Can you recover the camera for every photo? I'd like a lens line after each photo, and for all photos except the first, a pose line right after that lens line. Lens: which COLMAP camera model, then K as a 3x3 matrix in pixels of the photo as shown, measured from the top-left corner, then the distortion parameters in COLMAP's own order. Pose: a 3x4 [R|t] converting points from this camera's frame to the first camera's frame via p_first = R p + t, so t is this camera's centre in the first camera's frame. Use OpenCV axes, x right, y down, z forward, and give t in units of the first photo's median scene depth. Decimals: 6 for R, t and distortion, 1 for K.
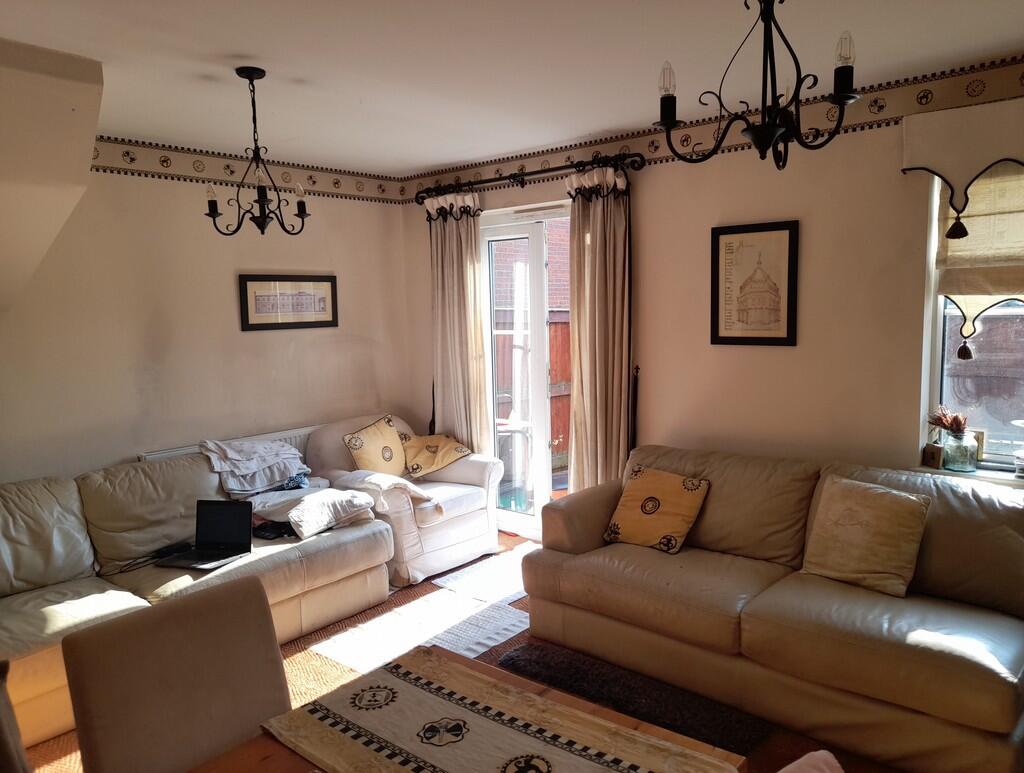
lens RADIAL K [[746.9, 0, 512.4], [0, 746.9, 378.7], [0, 0, 1]] dist [0.033322, -0.003154]
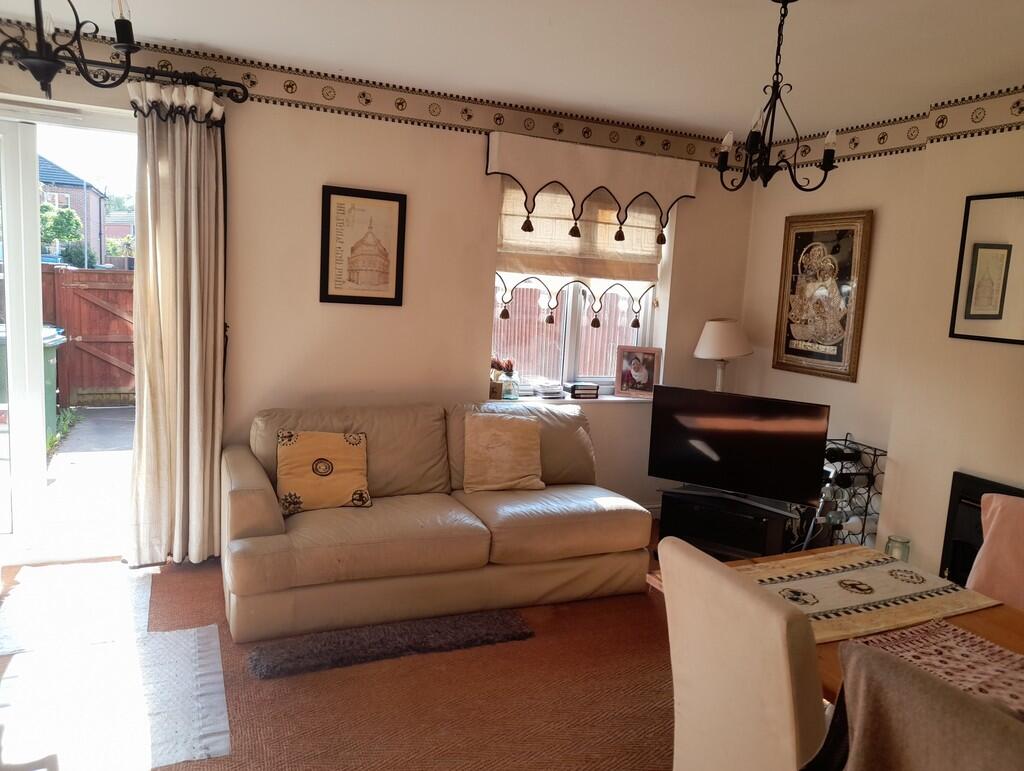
lens RADIAL K [[750.9, 0, 512.0], [0, 750.9, 385.5], [0, 0, 1]] dist [0.022024, -0.002233]
pose [[0.436396, -0.070305, 0.897004, -0.604357], [0.021870, 0.997477, 0.067540, 0.003183], [-0.899489, -0.009857, 0.436832, 0.368245]]
